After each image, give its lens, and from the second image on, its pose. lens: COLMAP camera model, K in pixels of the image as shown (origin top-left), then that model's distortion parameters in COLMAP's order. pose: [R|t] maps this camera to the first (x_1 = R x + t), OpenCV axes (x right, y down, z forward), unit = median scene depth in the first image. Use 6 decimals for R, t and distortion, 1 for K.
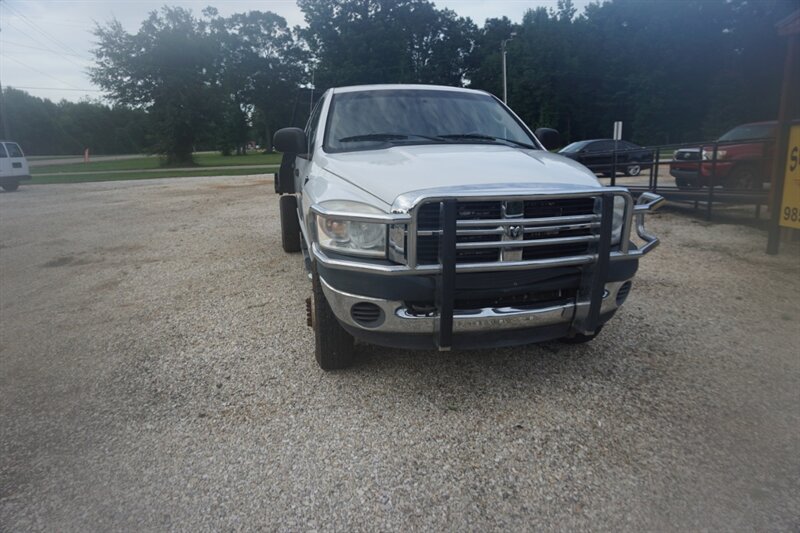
lens RADIAL K [[535.7, 0, 400.0], [0, 535.7, 266.5], [0, 0, 1]] dist [-0.044358, 0.029048]
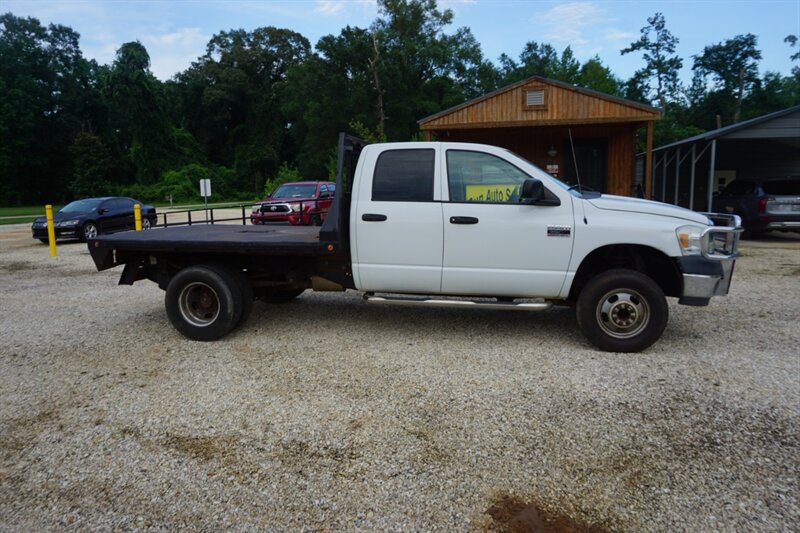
lens RADIAL K [[536.7, 0, 400.0], [0, 536.7, 266.5], [0, 0, 1]] dist [-0.052494, 0.041610]
pose [[0.399783, -0.114272, 0.909459, -0.157923], [0.213256, 0.976567, 0.028960, -0.019092], [-0.891457, 0.182370, 0.414784, 0.091656]]
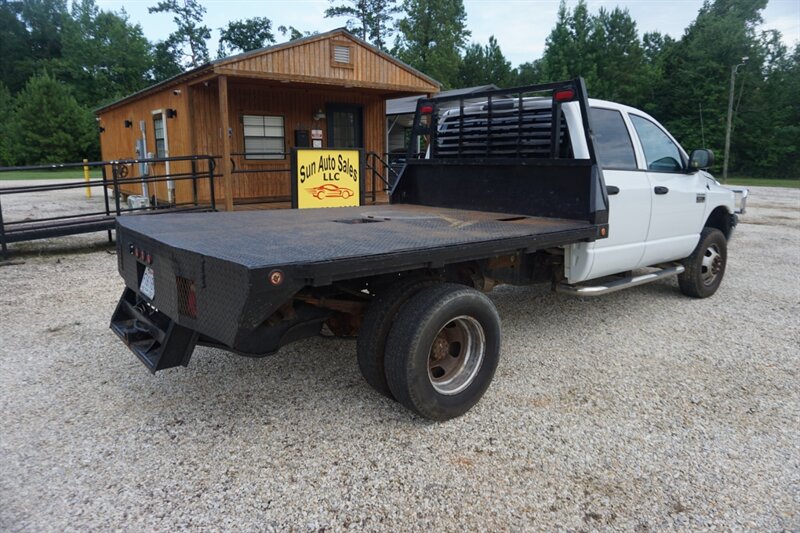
lens RADIAL K [[536.7, 0, 400.0], [0, 536.7, 266.5], [0, 0, 1]] dist [-0.052494, 0.041610]
pose [[-0.451247, -0.162243, 0.877527, -0.112696], [0.206346, 0.937717, 0.279479, -0.054992], [-0.868215, 0.307188, -0.389664, 0.242761]]
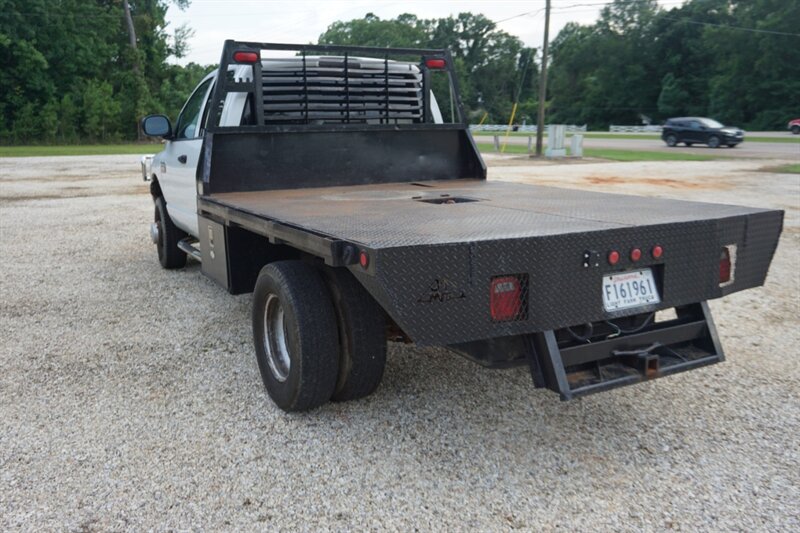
lens RADIAL K [[692.9, 0, 400.0], [0, 692.9, 266.5], [0, 0, 1]] dist [-0.006877, 0.003958]
pose [[-0.962511, 0.075749, -0.260451, 0.023330], [-0.041707, 0.907463, 0.418056, -0.072948], [0.268017, 0.413246, -0.870284, 0.307218]]
